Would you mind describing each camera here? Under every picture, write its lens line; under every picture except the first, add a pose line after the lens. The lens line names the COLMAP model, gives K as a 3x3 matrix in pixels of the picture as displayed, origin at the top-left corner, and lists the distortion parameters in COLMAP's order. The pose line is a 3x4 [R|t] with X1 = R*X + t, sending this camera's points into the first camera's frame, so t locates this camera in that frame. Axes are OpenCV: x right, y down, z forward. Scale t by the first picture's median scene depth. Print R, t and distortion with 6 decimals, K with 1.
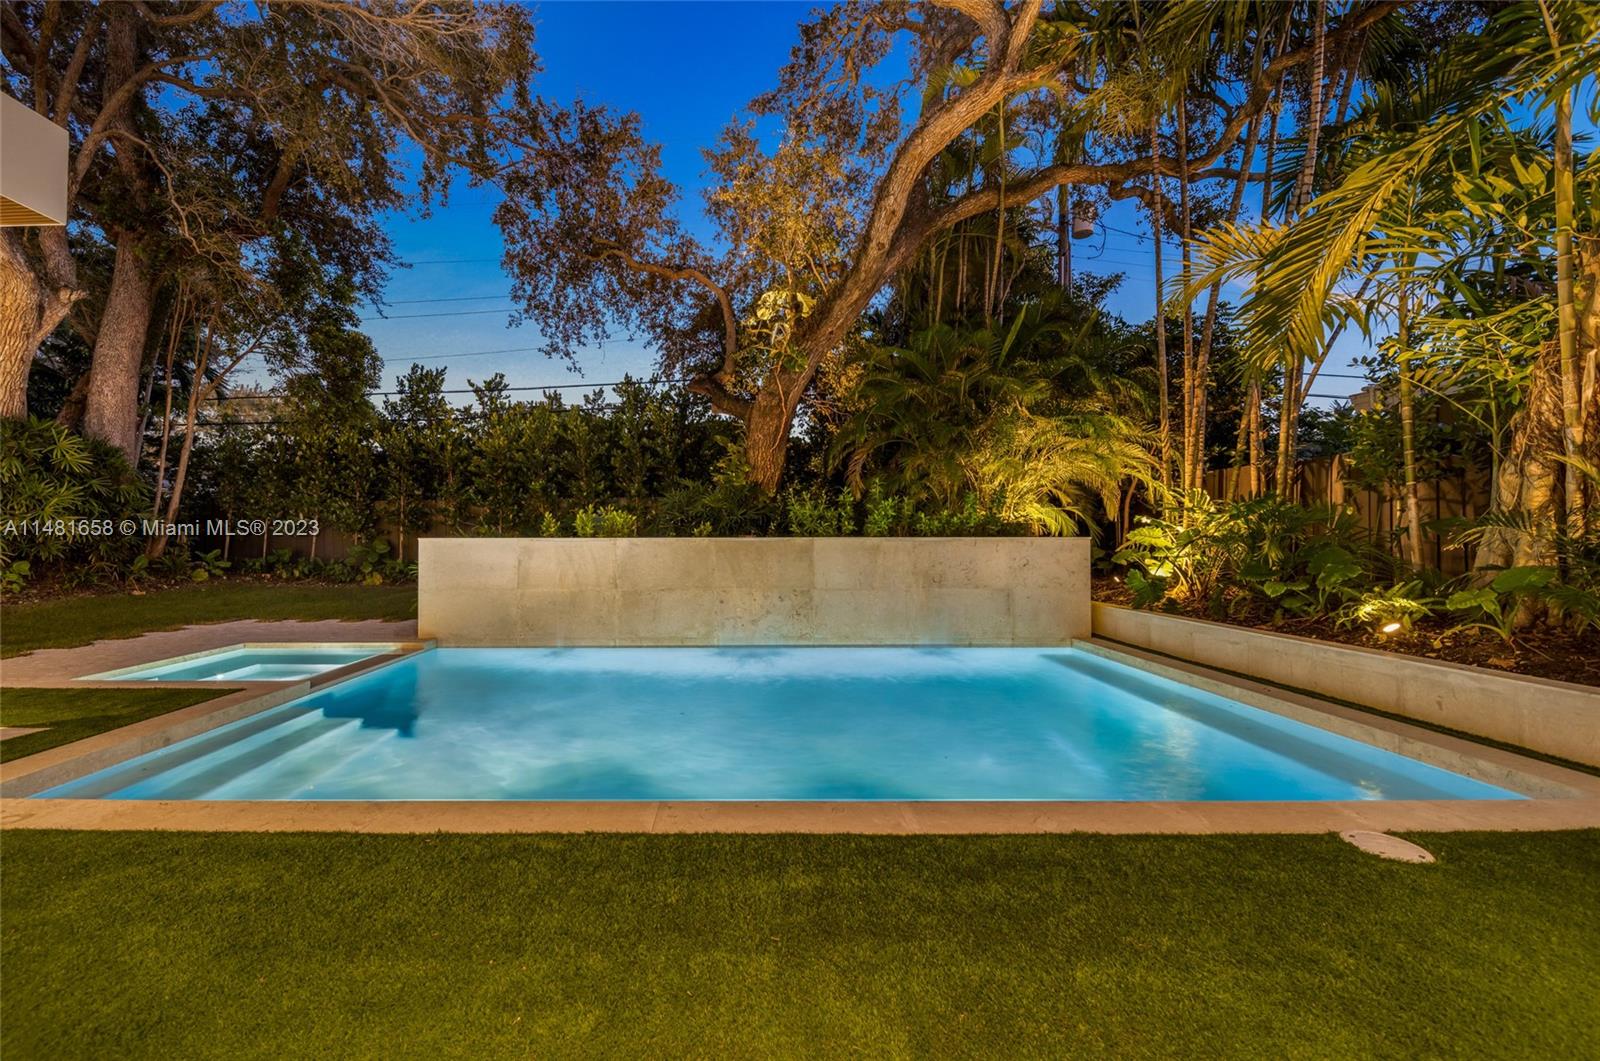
lens RADIAL K [[605.3, 0, 751.5], [0, 605.3, 526.5], [0, 0, 1]] dist [0.011289, -0.000083]
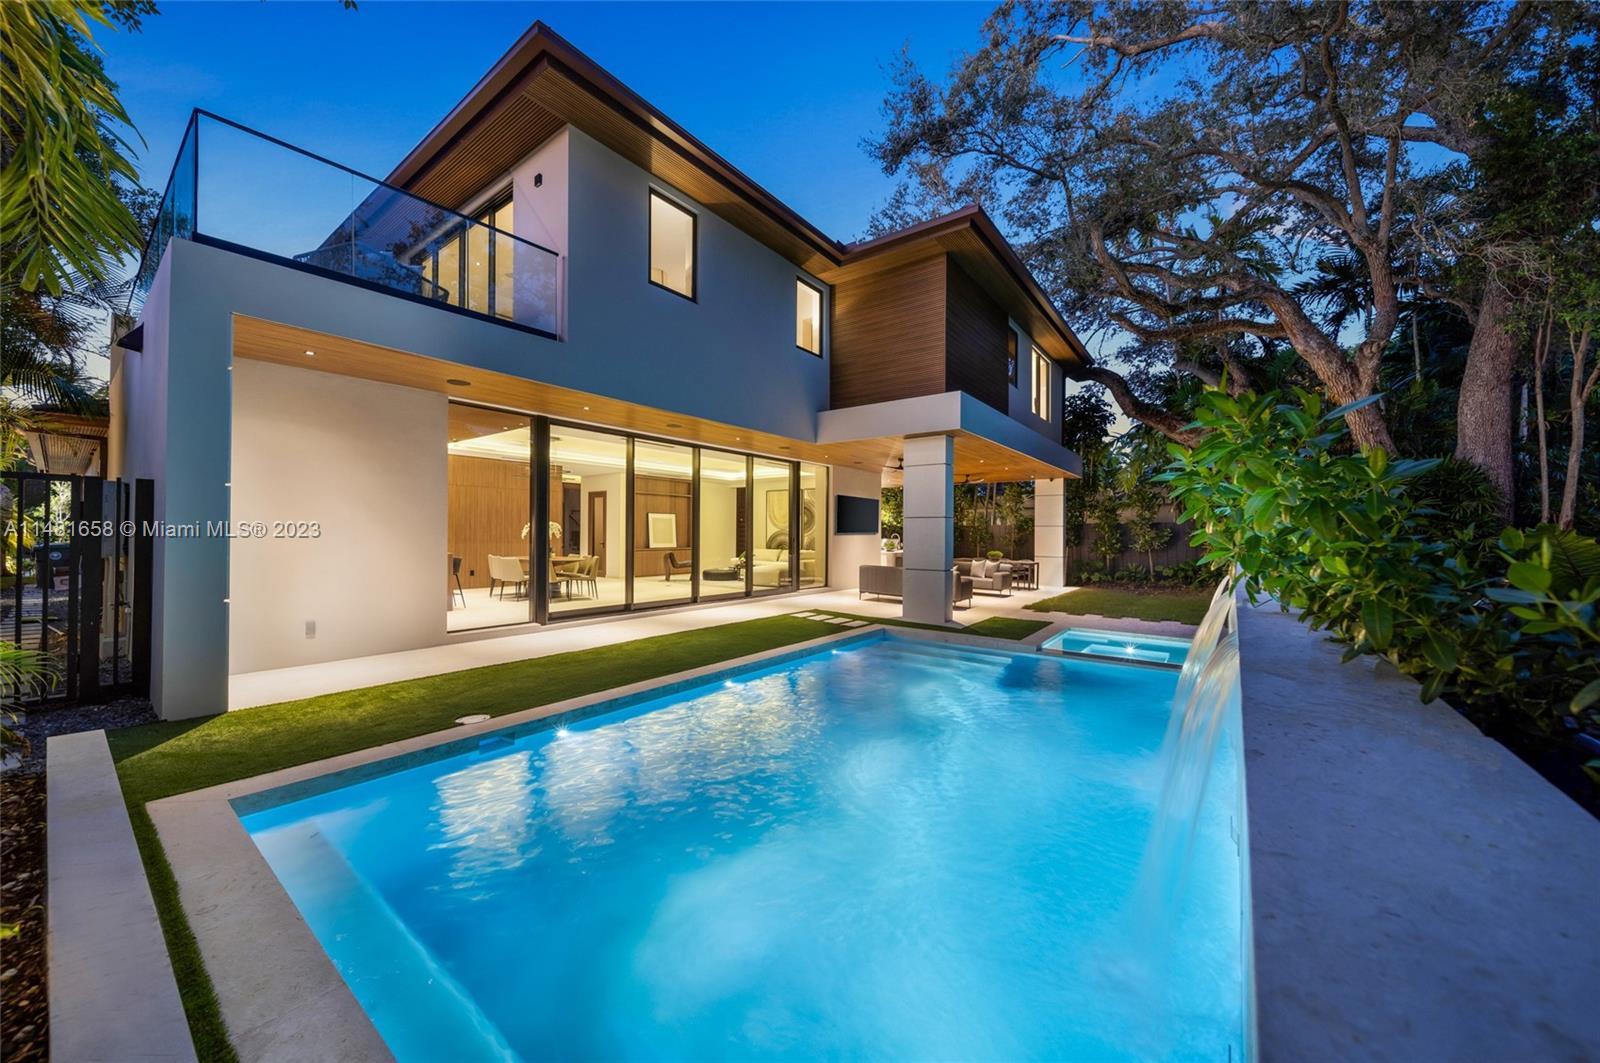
lens RADIAL K [[576.1, 0, 796.0], [0, 576.1, 533.6], [0, 0, 1]] dist [-0.000954, -0.000274]
pose [[-0.623667, -0.001703, -0.781688, 0.497531], [0.010684, 0.999886, -0.010703, -0.018047], [0.781617, -0.015027, -0.623578, 0.865325]]
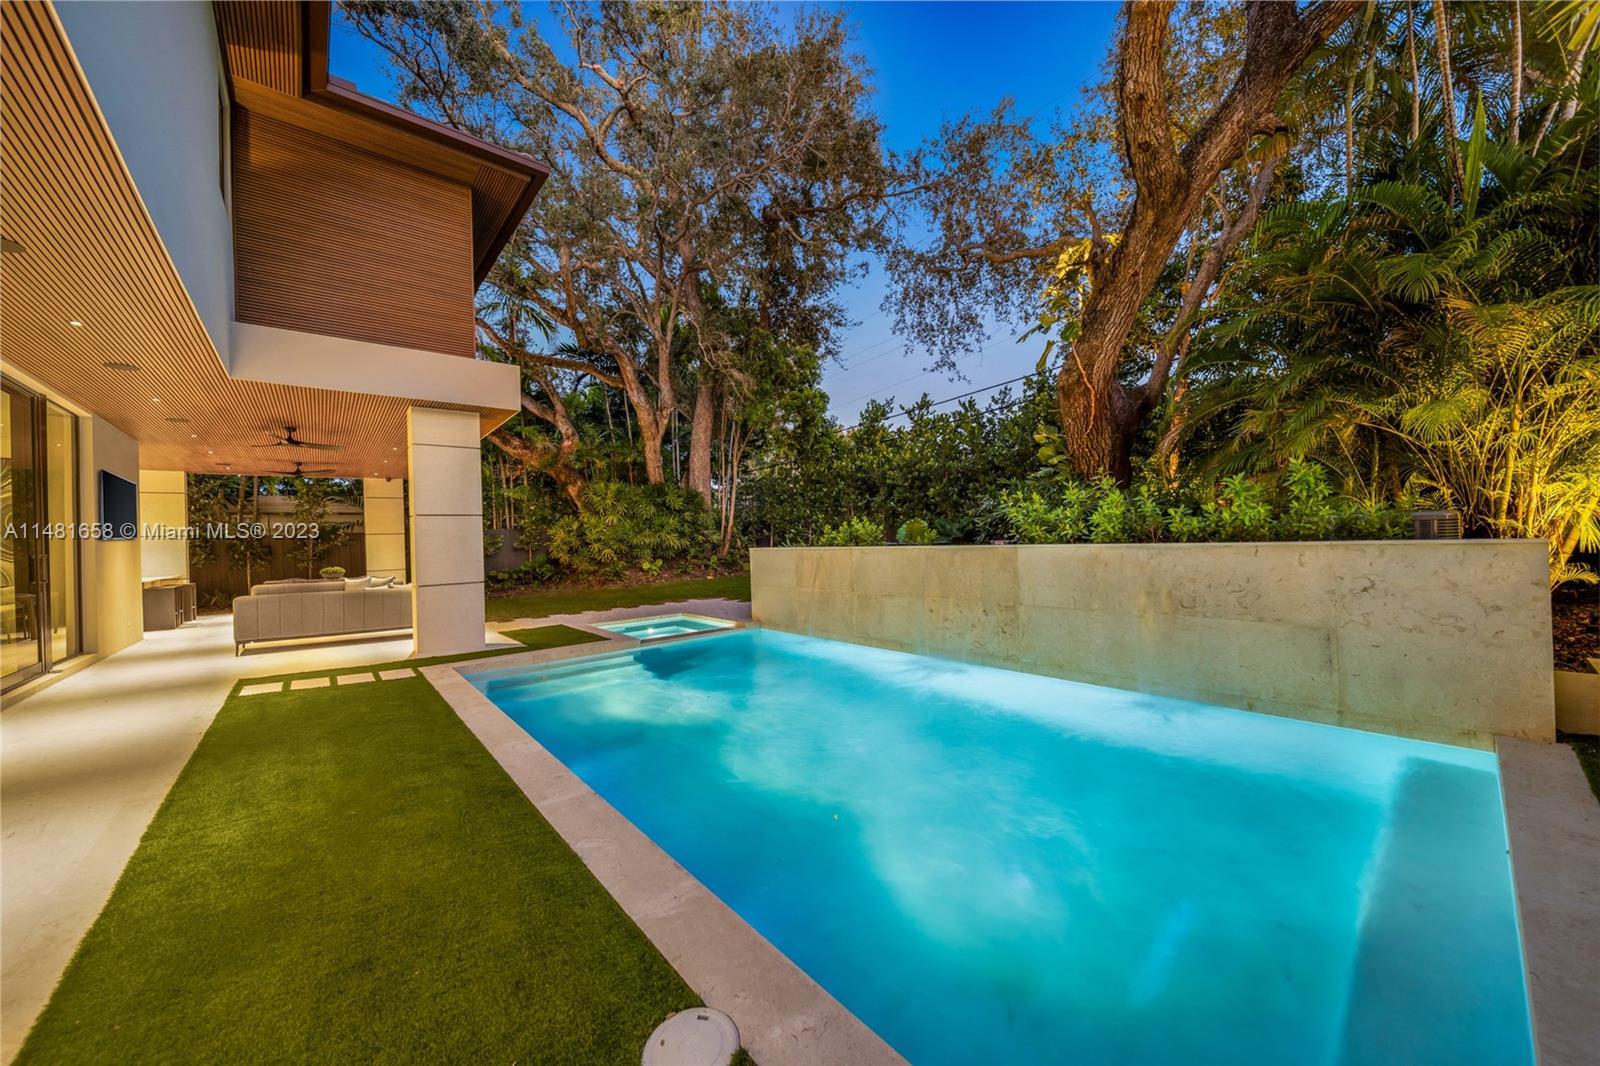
lens RADIAL K [[571.7, 0, 778.5], [0, 571.7, 534.1], [0, 0, 1]] dist [-0.000030, -0.000081]
pose [[0.628879, -0.022068, -0.777190, 0.426296], [0.044812, 0.998964, 0.007896, -0.015959], [0.776211, -0.039793, 0.629216, 0.184206]]
